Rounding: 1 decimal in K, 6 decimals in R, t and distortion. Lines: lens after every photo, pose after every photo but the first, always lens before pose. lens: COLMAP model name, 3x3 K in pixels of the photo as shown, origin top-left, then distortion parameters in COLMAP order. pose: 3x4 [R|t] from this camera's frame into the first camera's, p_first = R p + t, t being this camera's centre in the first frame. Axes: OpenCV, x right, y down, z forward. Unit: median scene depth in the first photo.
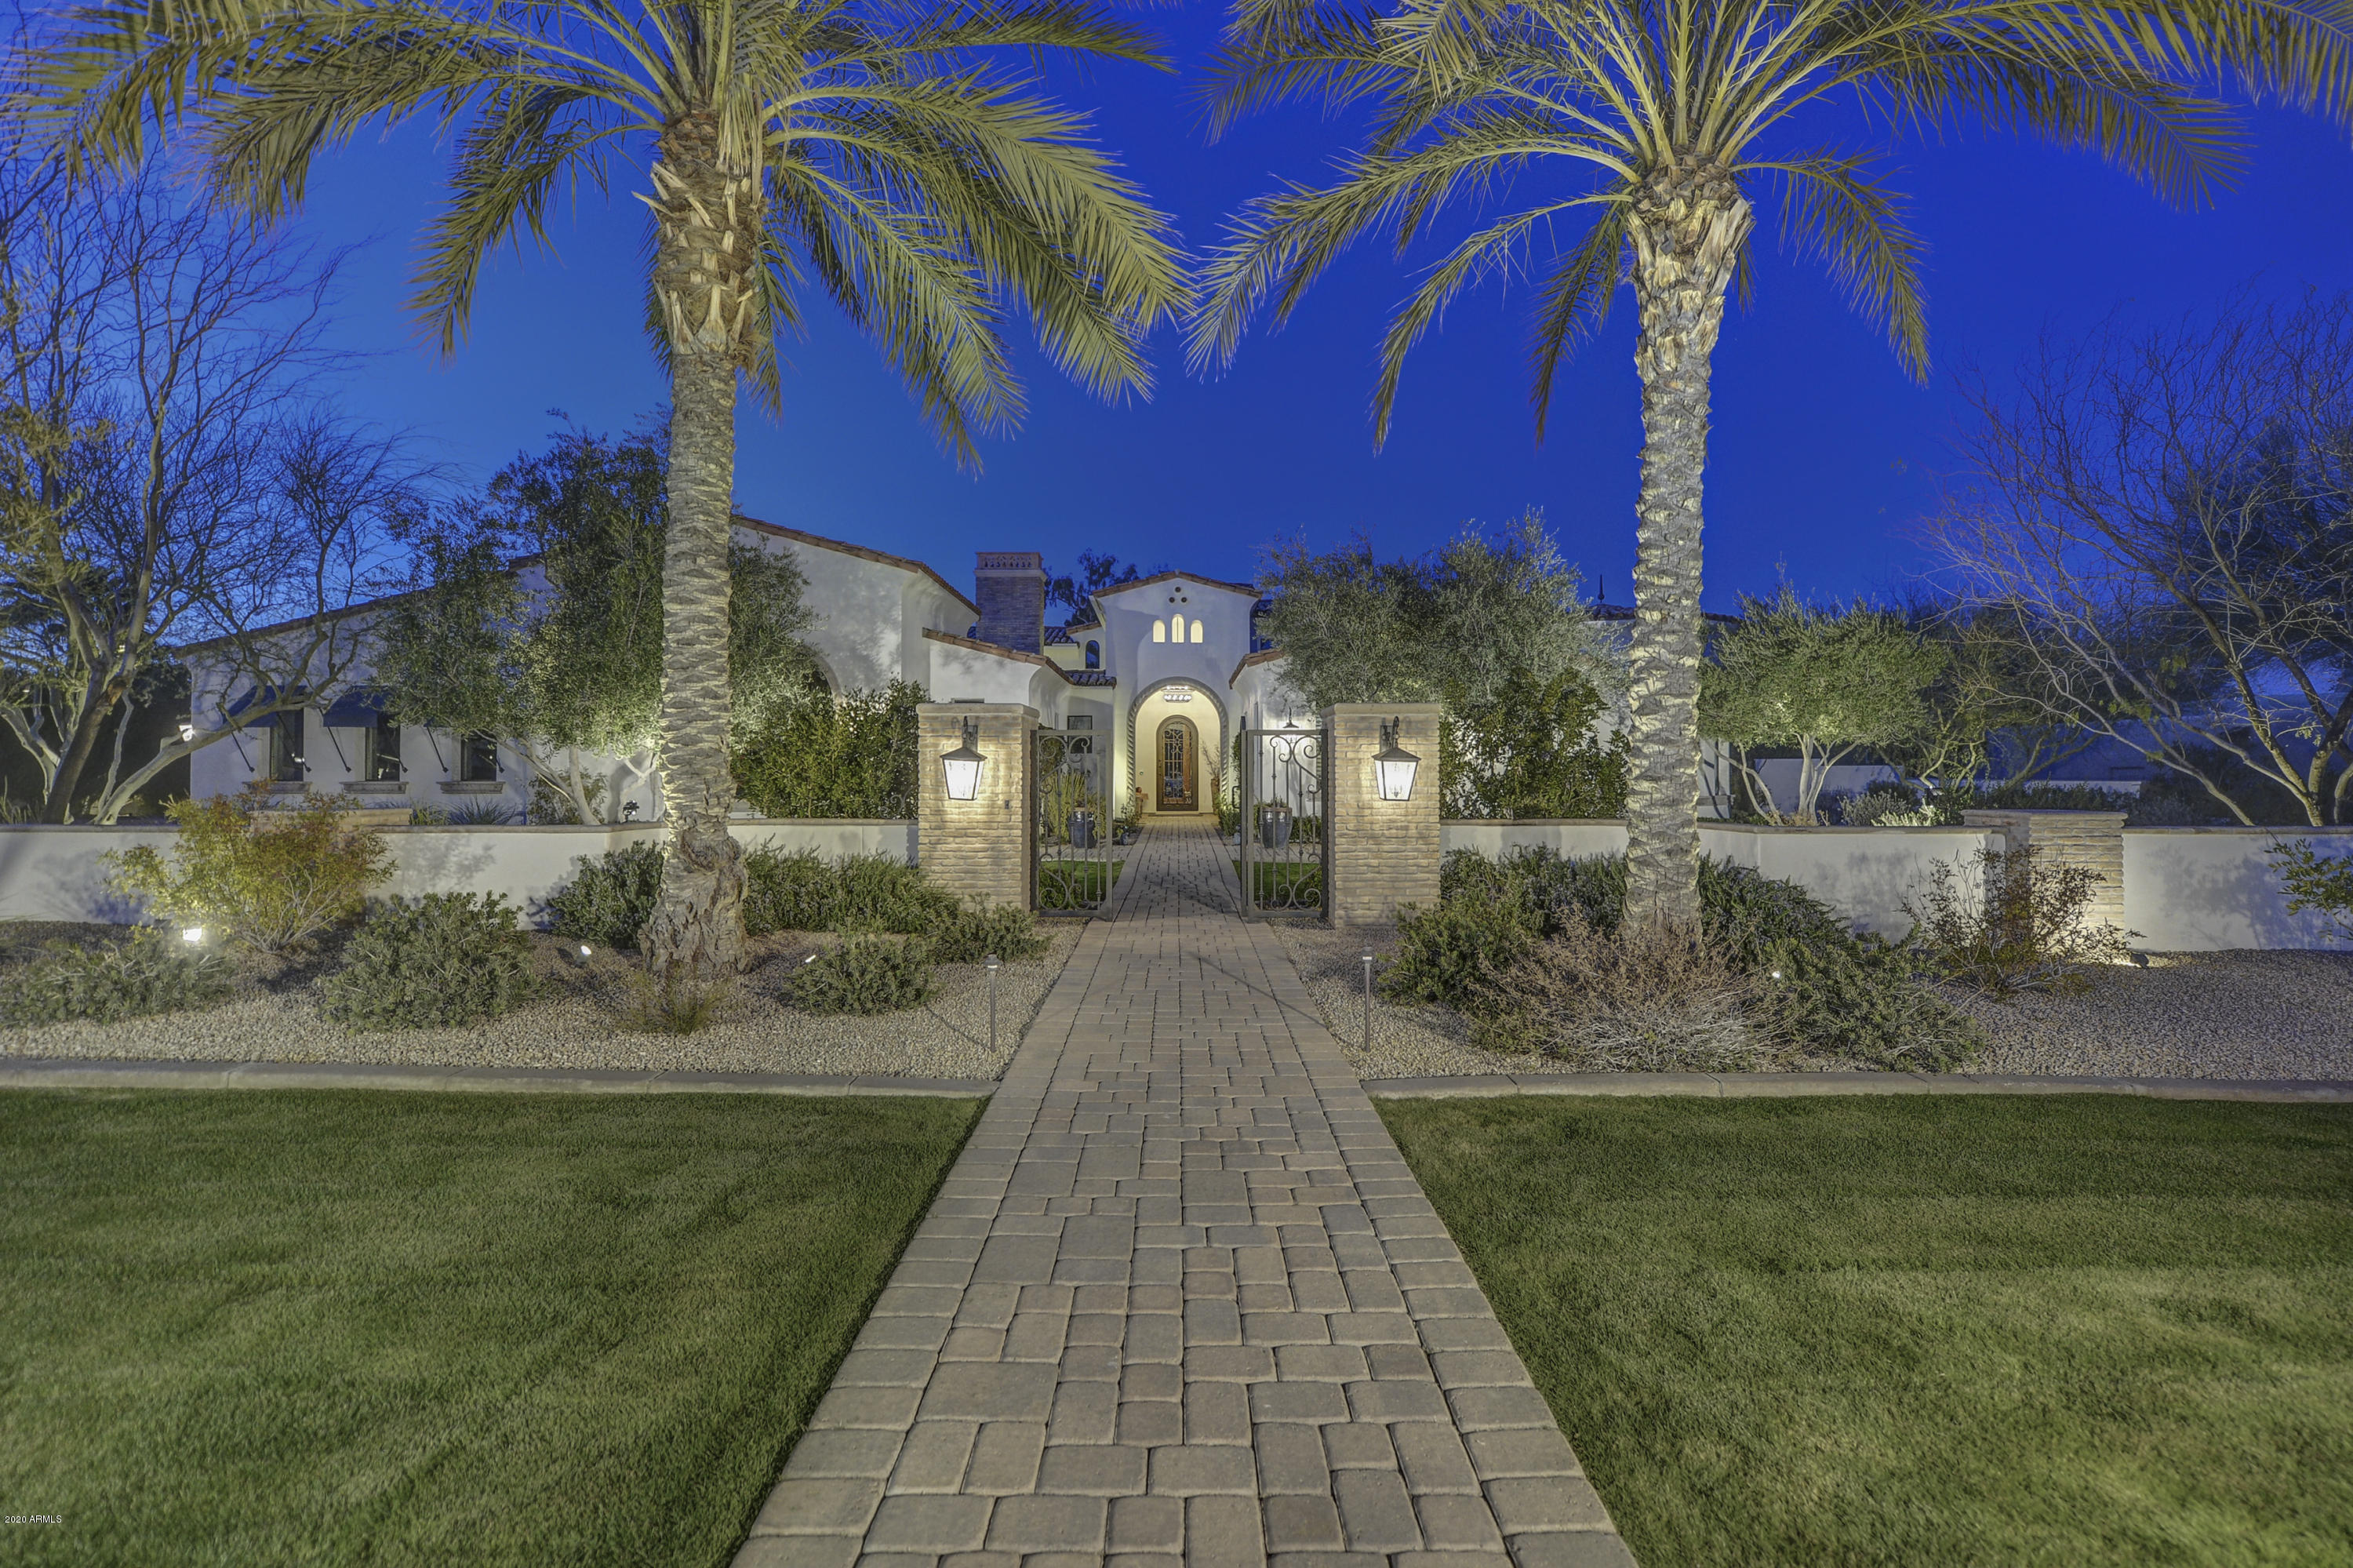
lens RADIAL K [[969.9, 0, 1168.7], [0, 969.9, 761.9], [0, 0, 1]] dist [0.006171, -0.000218]
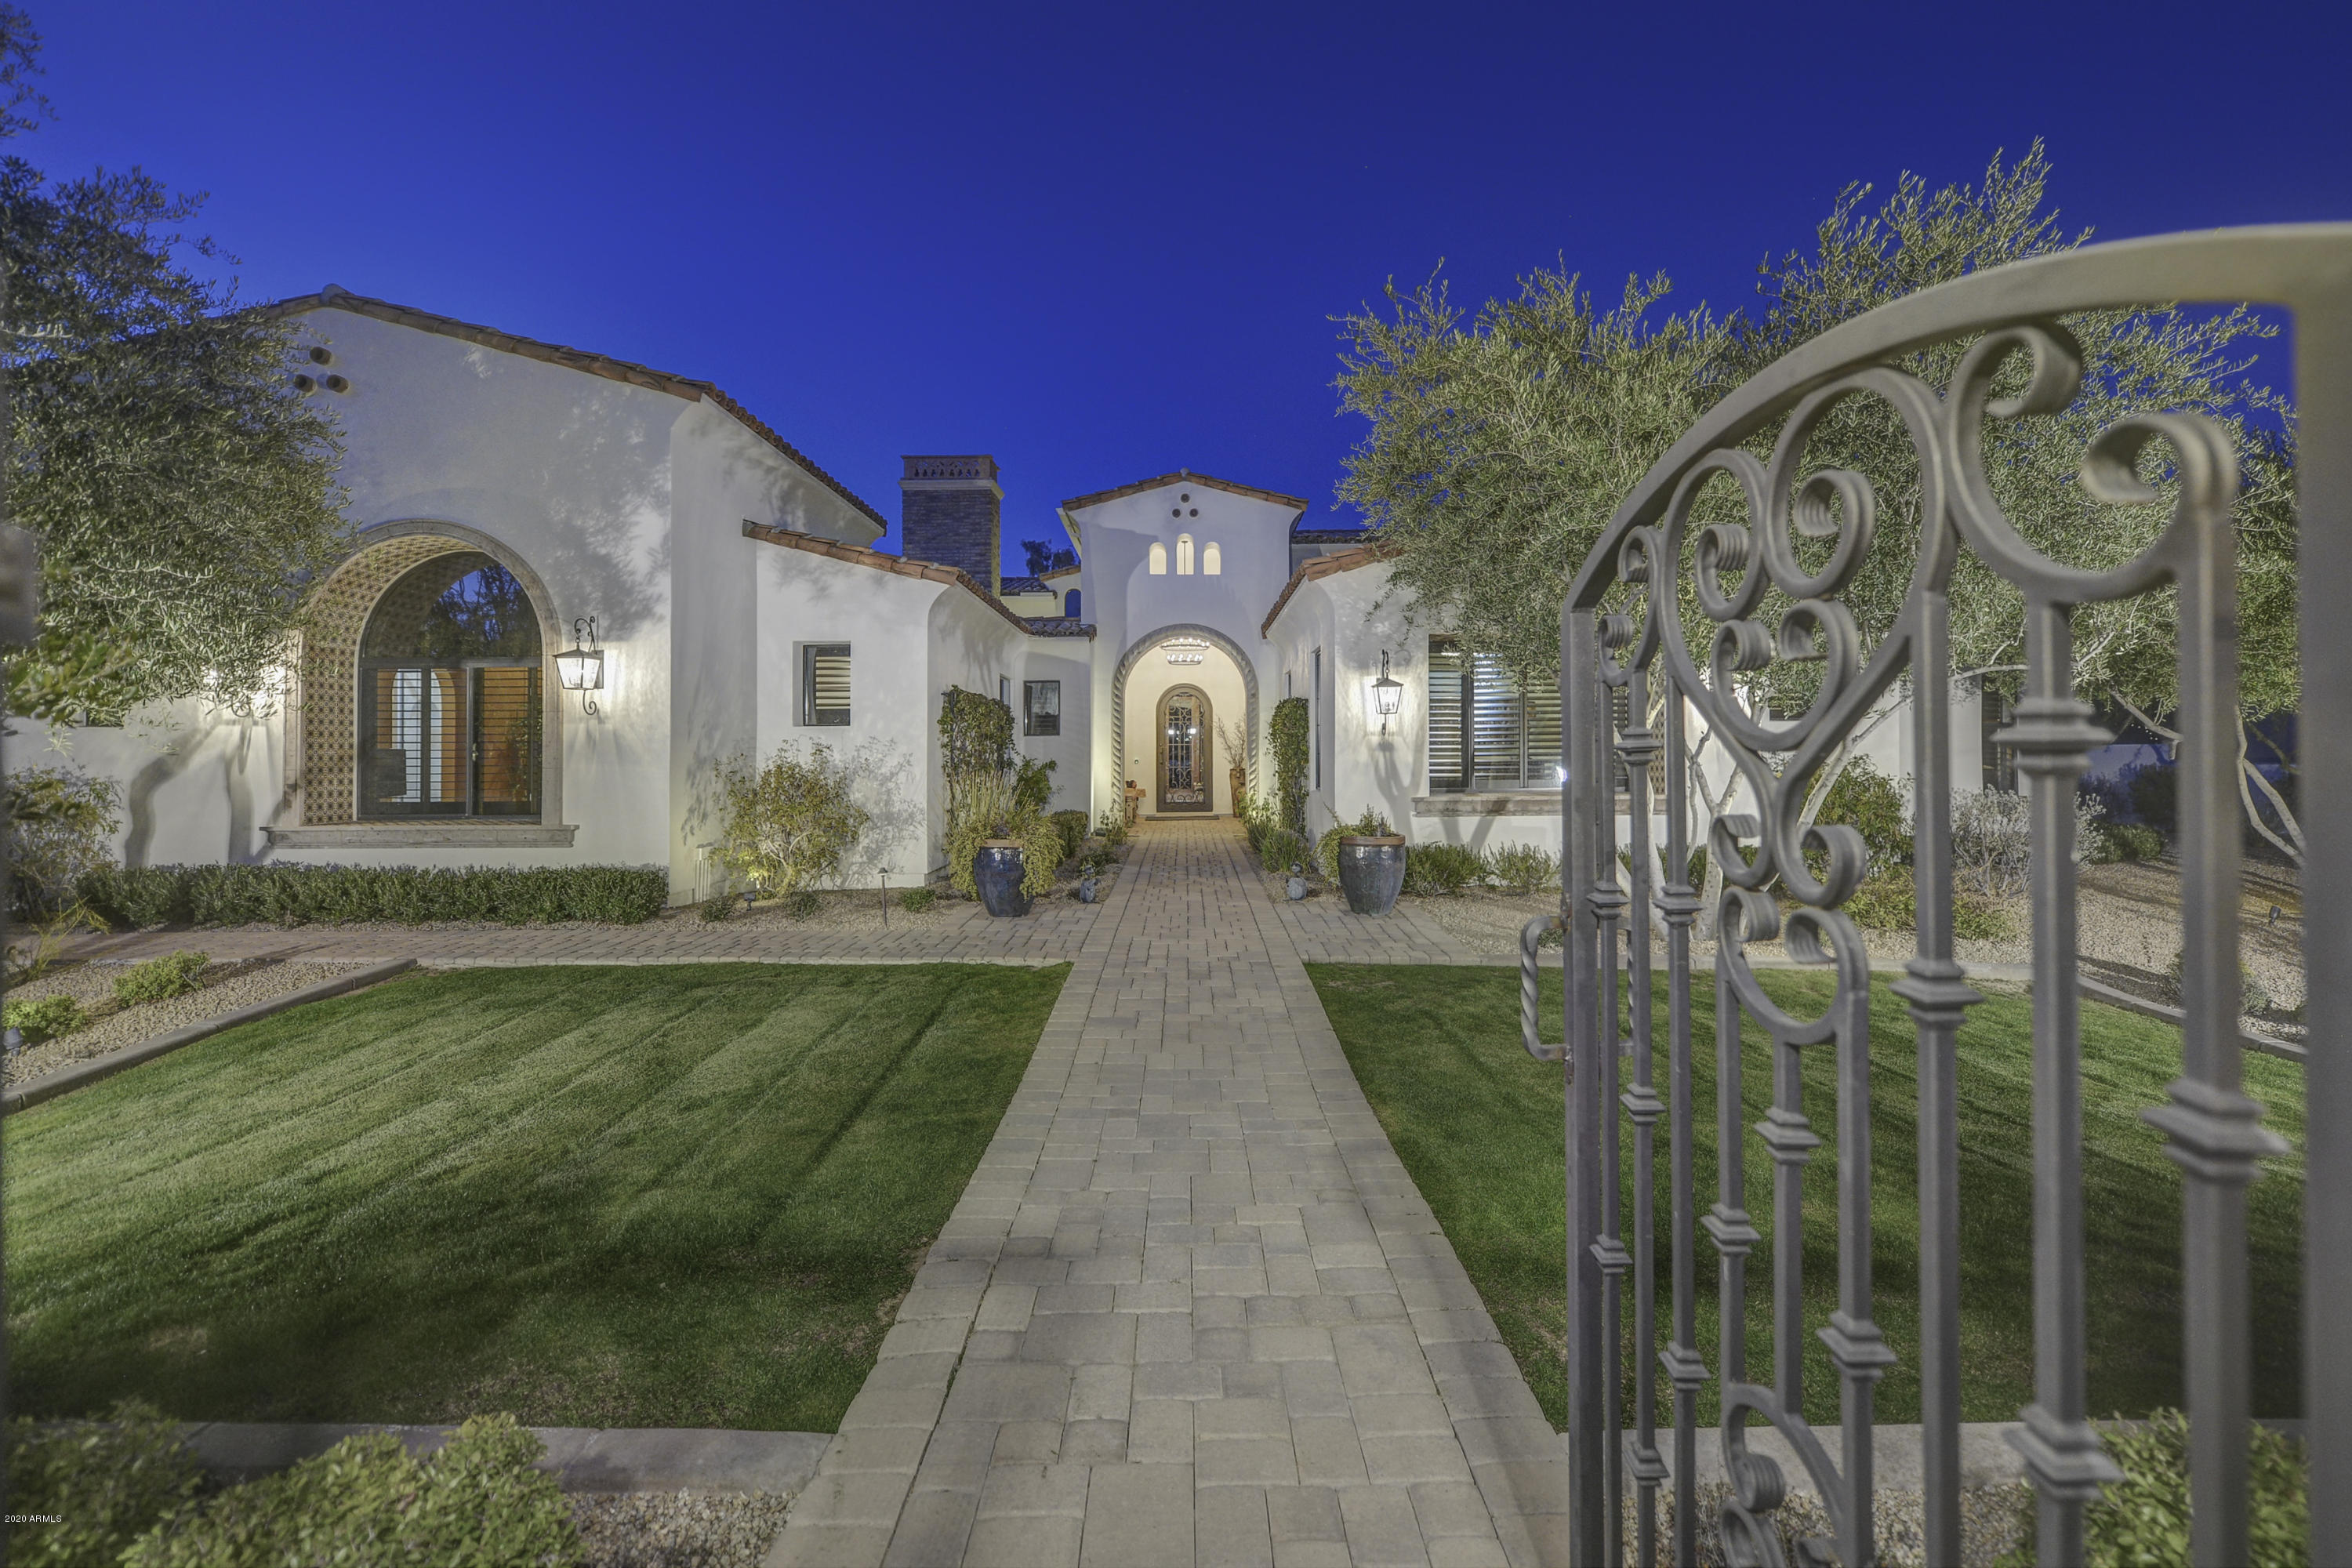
lens RADIAL K [[969.4, 0, 1168.2], [0, 969.4, 762.0], [0, 0, 1]] dist [0.006171, -0.000218]
pose [[0.999979, -0.003943, -0.005083, 0.000484], [0.004058, 0.999732, 0.022800, -0.005098], [0.004992, -0.022821, 0.999727, 0.304656]]
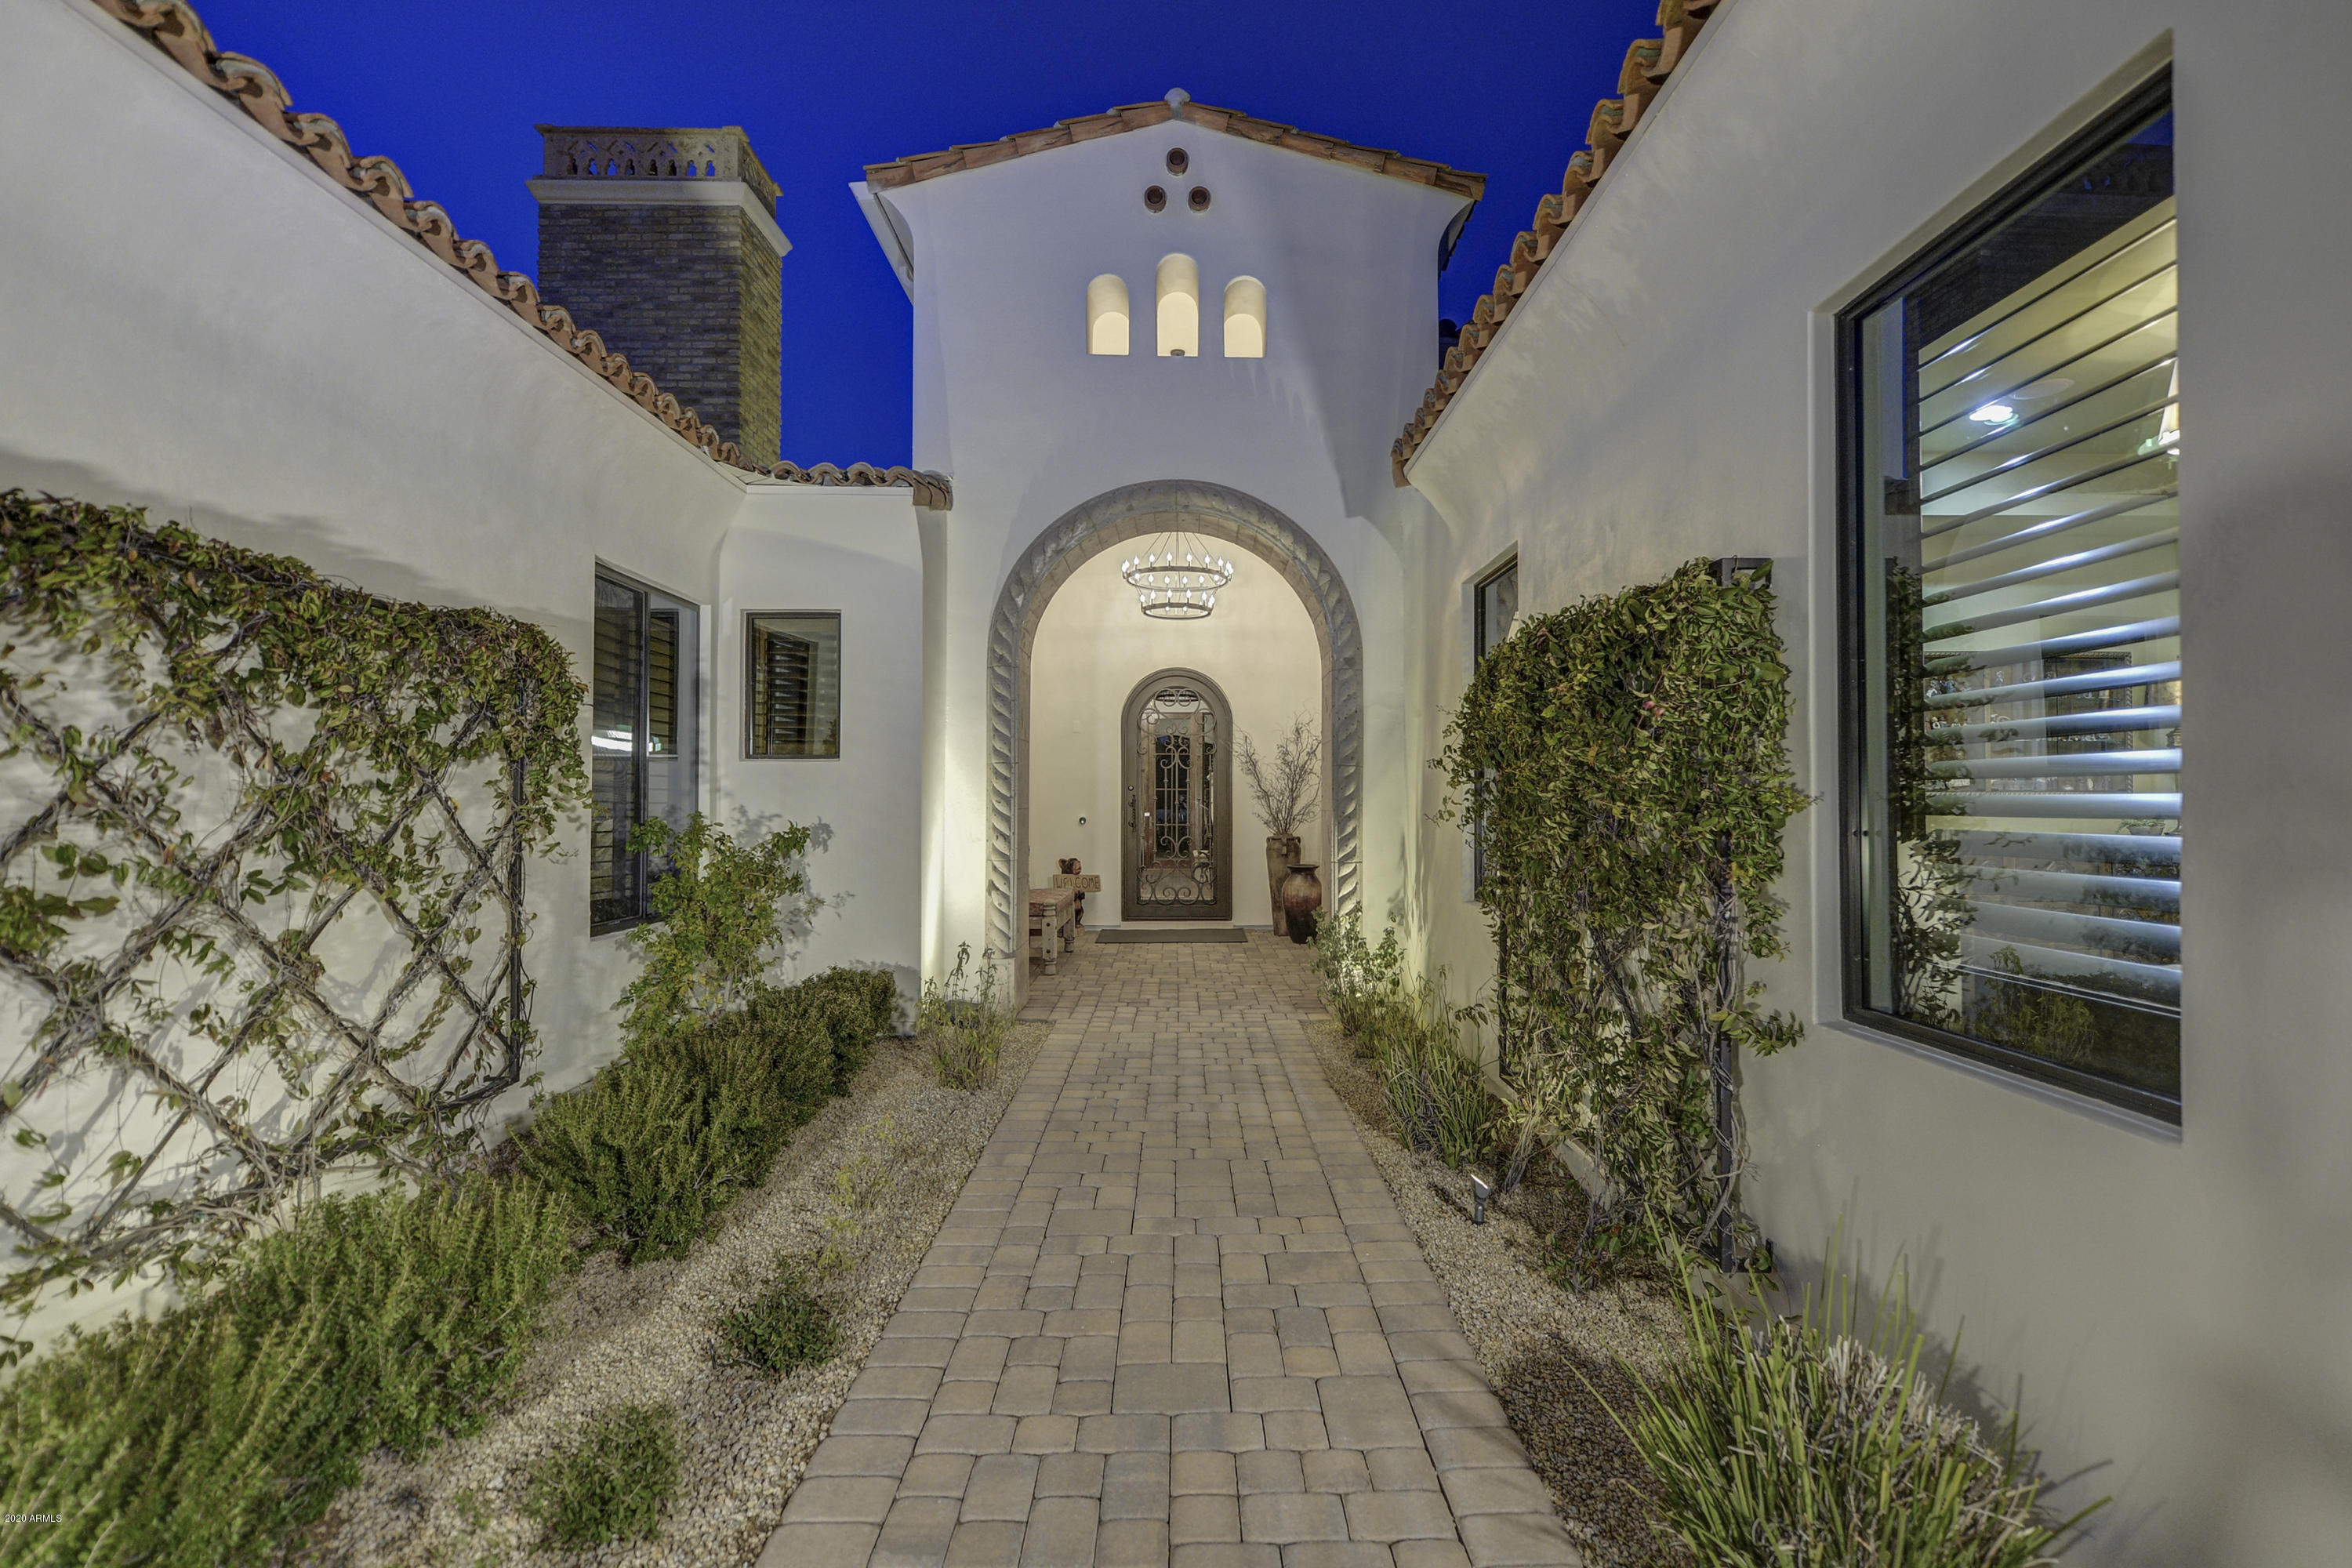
lens RADIAL K [[957.5, 0, 1191.5], [0, 957.5, 784.0], [0, 0, 1]] dist [0.014919, -0.003336]
pose [[0.999841, 0.001576, 0.017741, 0.009074], [-0.001467, 0.999980, -0.006184, -0.000141], [-0.017751, 0.006157, 0.999823, 0.729783]]
